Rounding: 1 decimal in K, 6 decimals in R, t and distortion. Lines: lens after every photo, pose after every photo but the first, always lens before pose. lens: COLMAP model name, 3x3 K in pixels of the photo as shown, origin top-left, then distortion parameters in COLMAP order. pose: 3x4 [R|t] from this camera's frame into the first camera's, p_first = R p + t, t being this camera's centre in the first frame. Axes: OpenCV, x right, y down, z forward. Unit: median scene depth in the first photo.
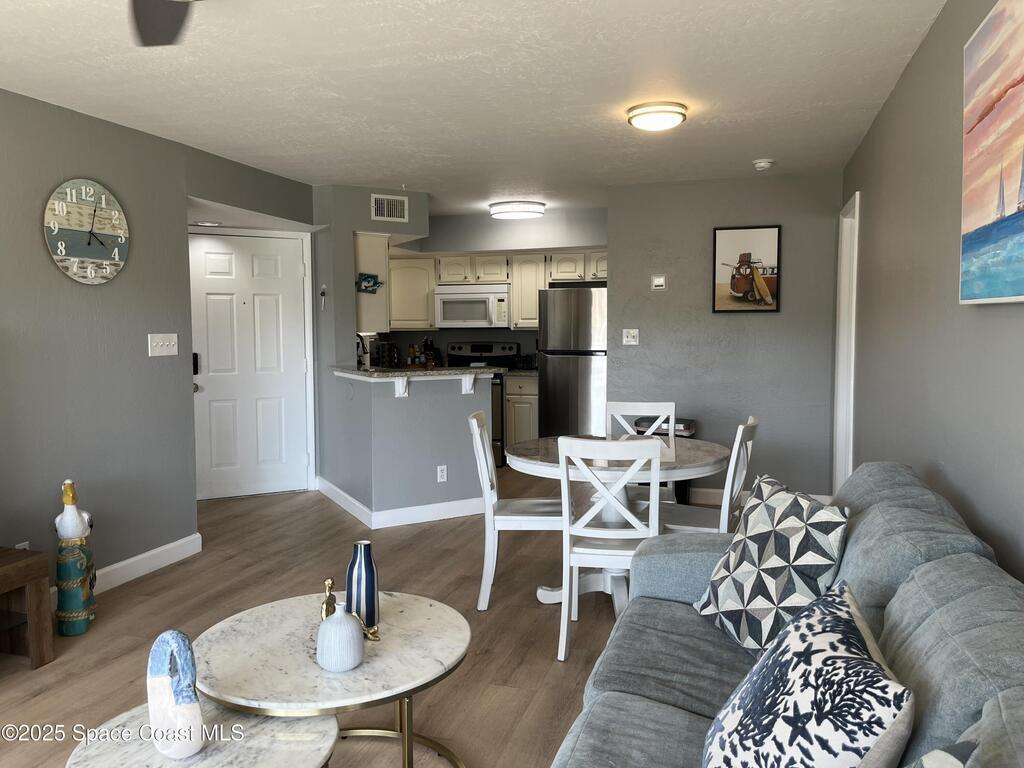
lens RADIAL K [[781.4, 0, 512.0], [0, 781.4, 384.0], [0, 0, 1]] dist [0.011275, 0.003004]
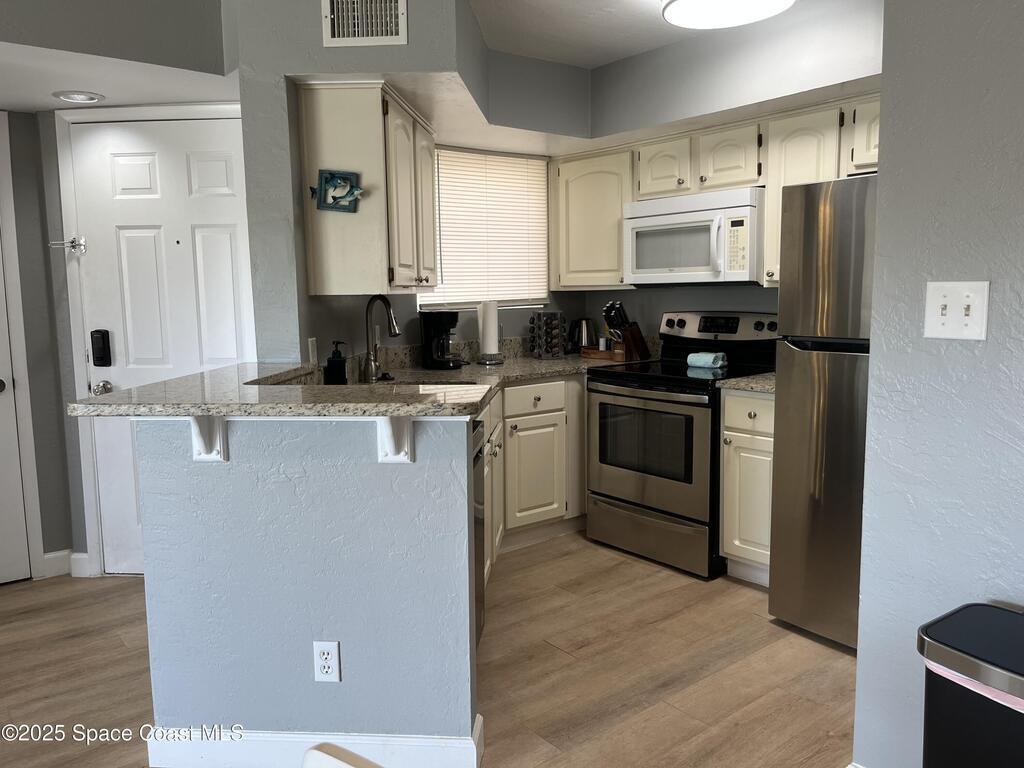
lens RADIAL K [[781.4, 0, 512.0], [0, 781.4, 384.0], [0, 0, 1]] dist [0.011275, 0.003004]
pose [[0.824908, 0.063667, -0.561670, 0.151847], [-0.033694, 0.997408, 0.063574, -0.039049], [0.564262, -0.033518, 0.824915, 0.569256]]
